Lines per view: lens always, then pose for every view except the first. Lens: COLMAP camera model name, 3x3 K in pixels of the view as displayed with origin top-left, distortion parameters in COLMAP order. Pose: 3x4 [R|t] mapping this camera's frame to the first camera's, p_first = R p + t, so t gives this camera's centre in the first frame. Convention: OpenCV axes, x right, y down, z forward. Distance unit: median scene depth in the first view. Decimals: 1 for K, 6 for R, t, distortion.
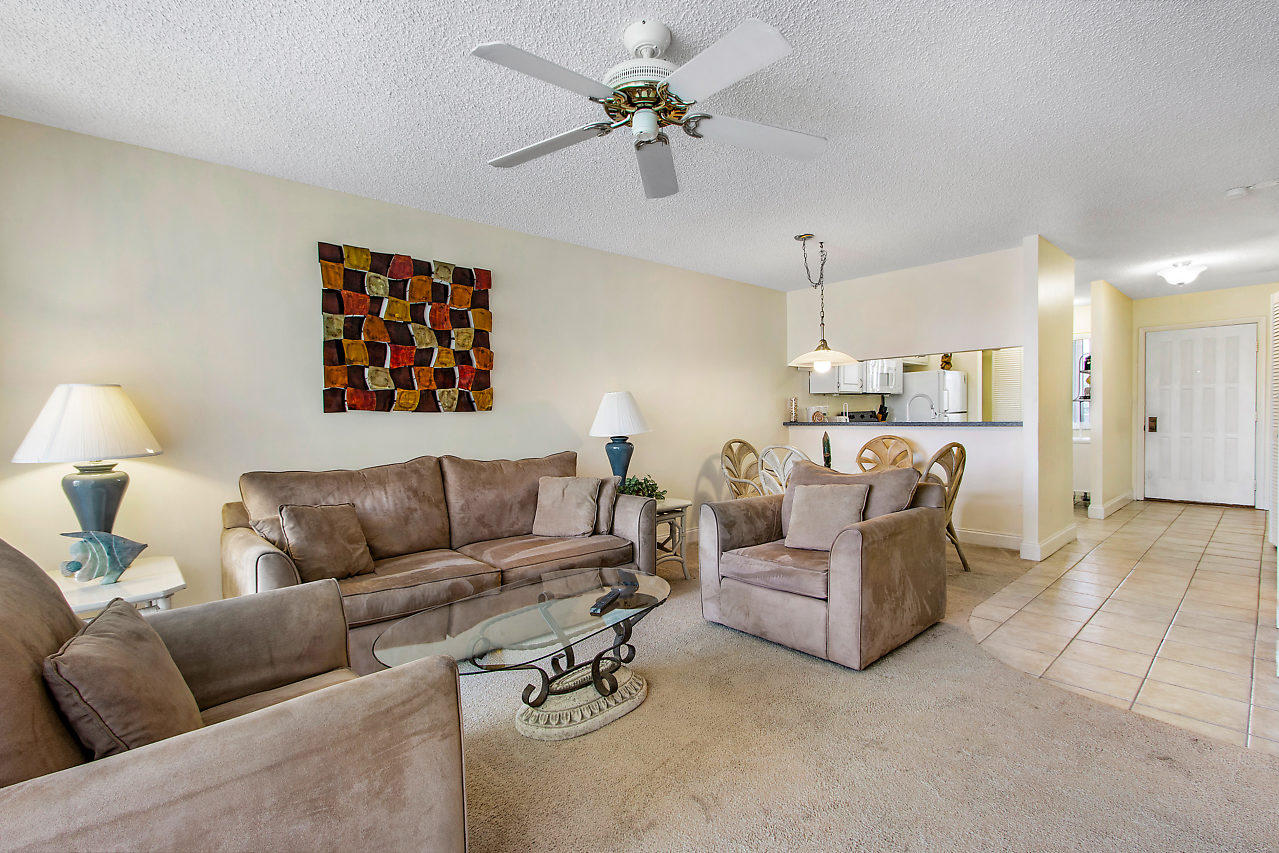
lens RADIAL K [[589.4, 0, 645.9], [0, 589.4, 423.0], [0, 0, 1]] dist [0.004957, -0.000103]
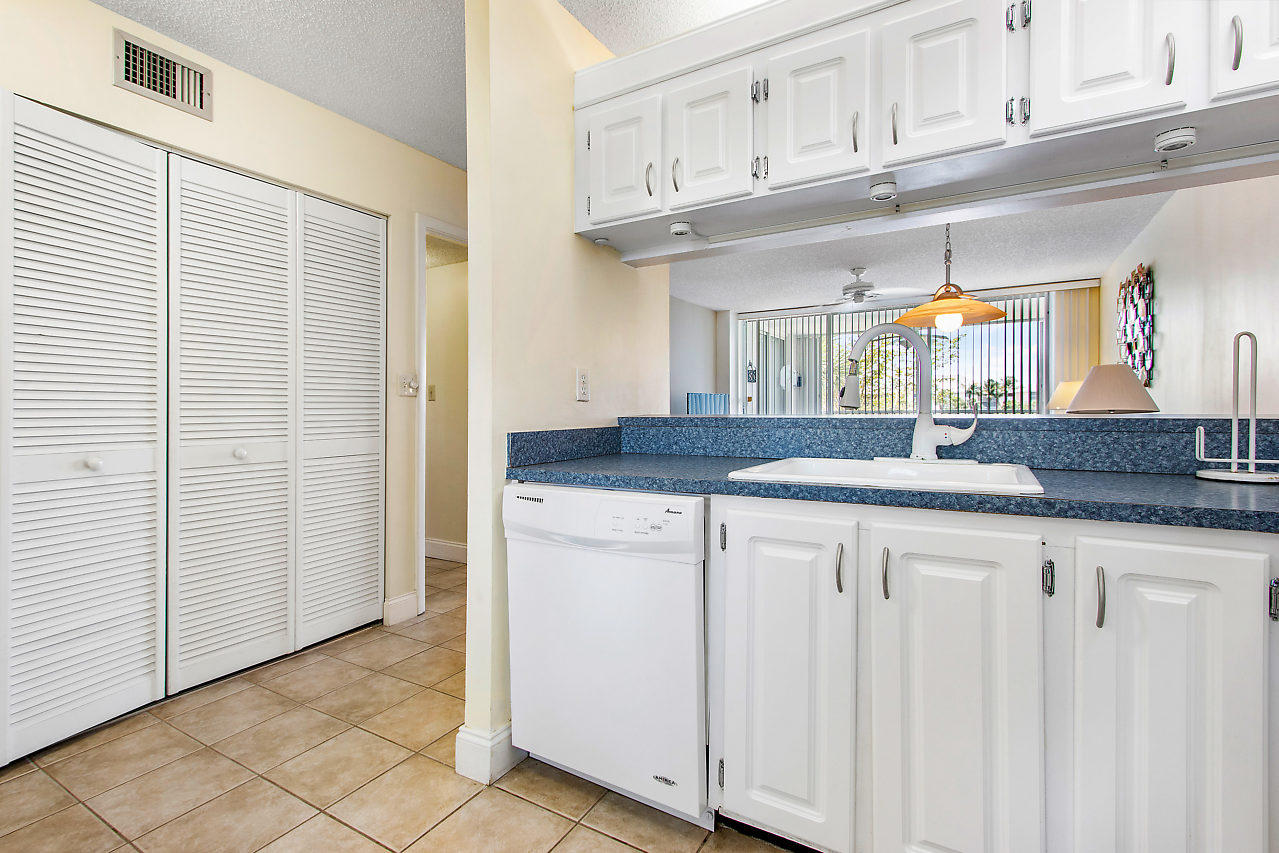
lens RADIAL K [[593.7, 0, 634.0], [0, 593.7, 404.3], [0, 0, 1]] dist [0.000557, -0.000243]
pose [[-0.959835, 0.020745, -0.279796, 0.574415], [0.017447, 0.999746, 0.014271, -0.013183], [0.280021, 0.008816, -0.959953, 1.075163]]
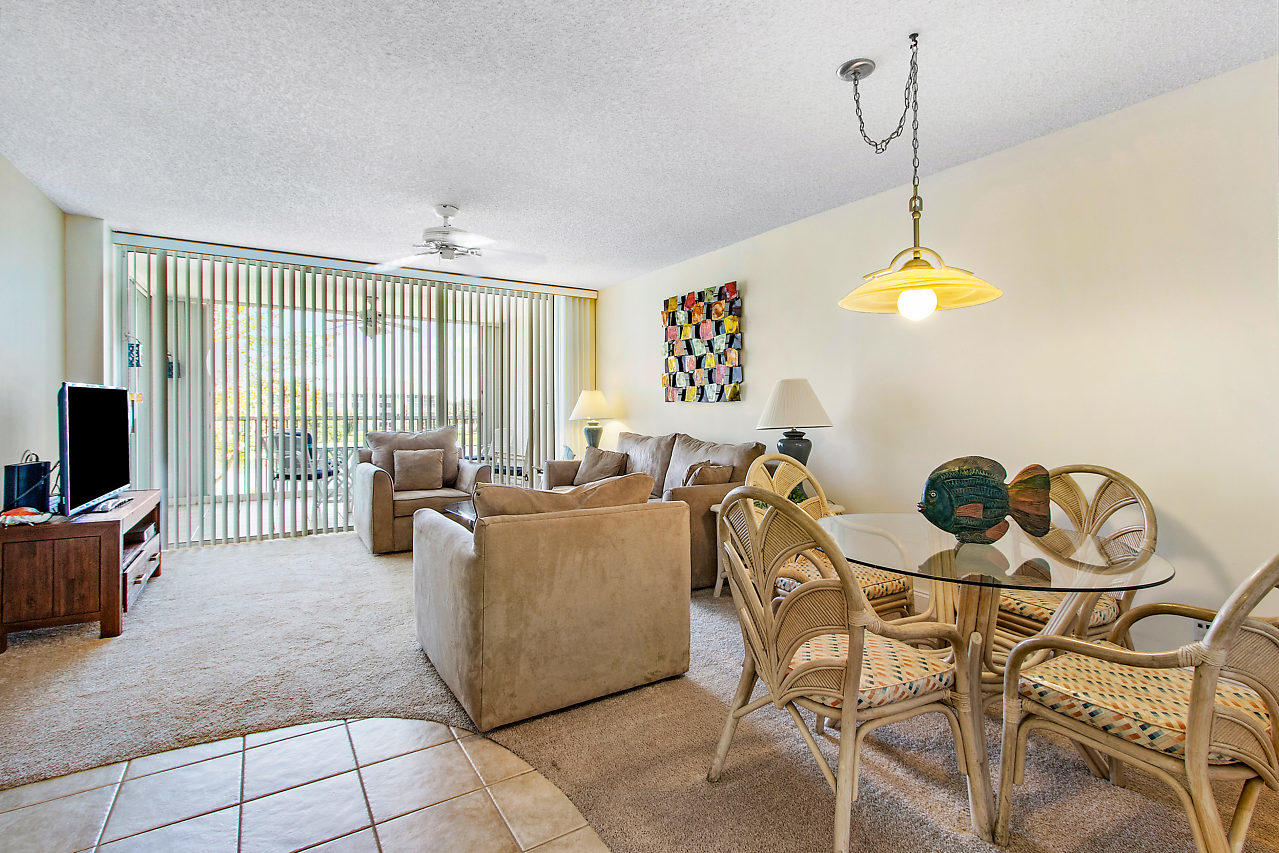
lens RADIAL K [[602.6, 0, 646.8], [0, 602.6, 425.1], [0, 0, 1]] dist [-0.000299, 0.000320]
pose [[-0.196839, 0.039399, -0.979644, 0.551665], [-0.022610, 0.998744, 0.044711, -0.013839], [0.980175, 0.030951, -0.195701, 0.627050]]
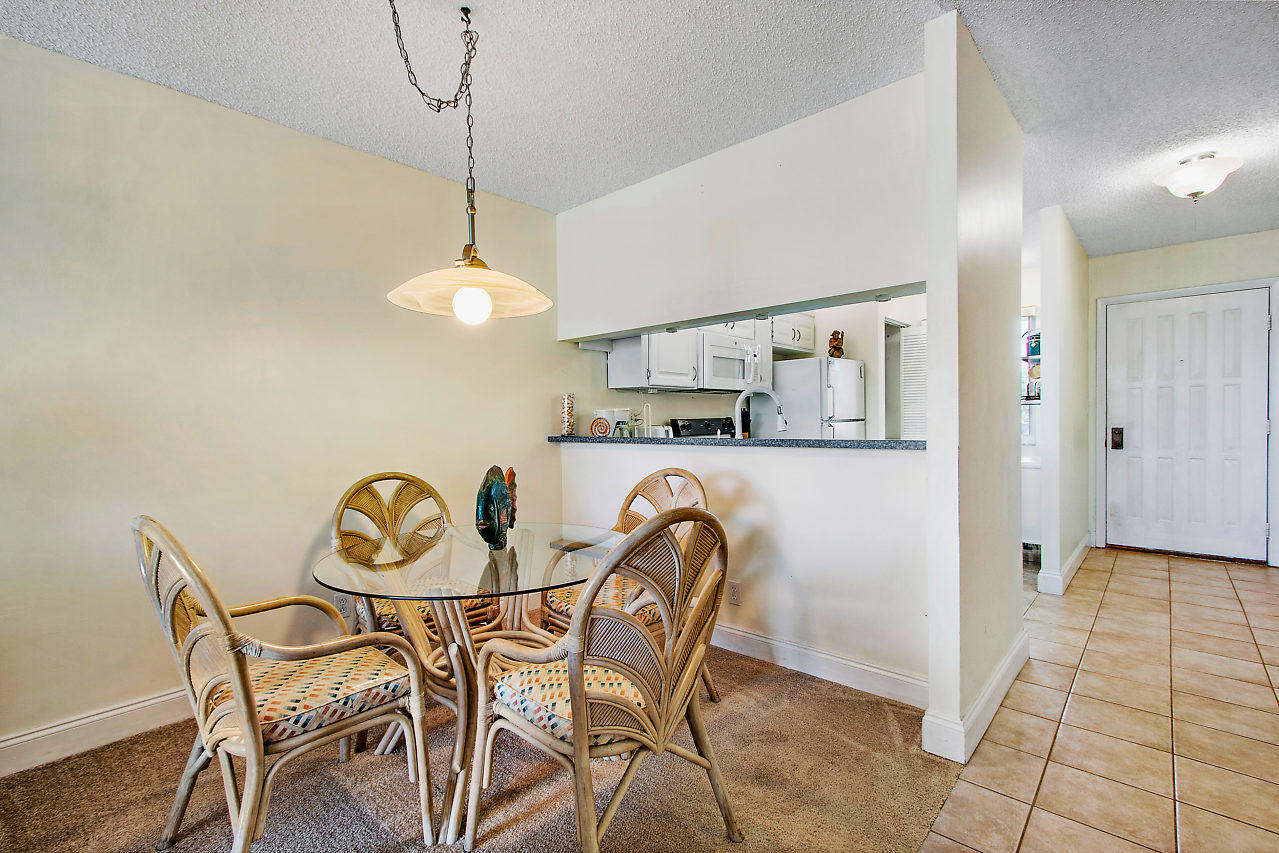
lens RADIAL K [[602.6, 0, 646.8], [0, 602.6, 425.1], [0, 0, 1]] dist [-0.000299, 0.000320]
pose [[0.994827, 0.001226, 0.101576, 0.262912], [-0.000149, 0.999944, -0.010605, -0.006146], [-0.101583, 0.010535, 0.994771, 0.391764]]
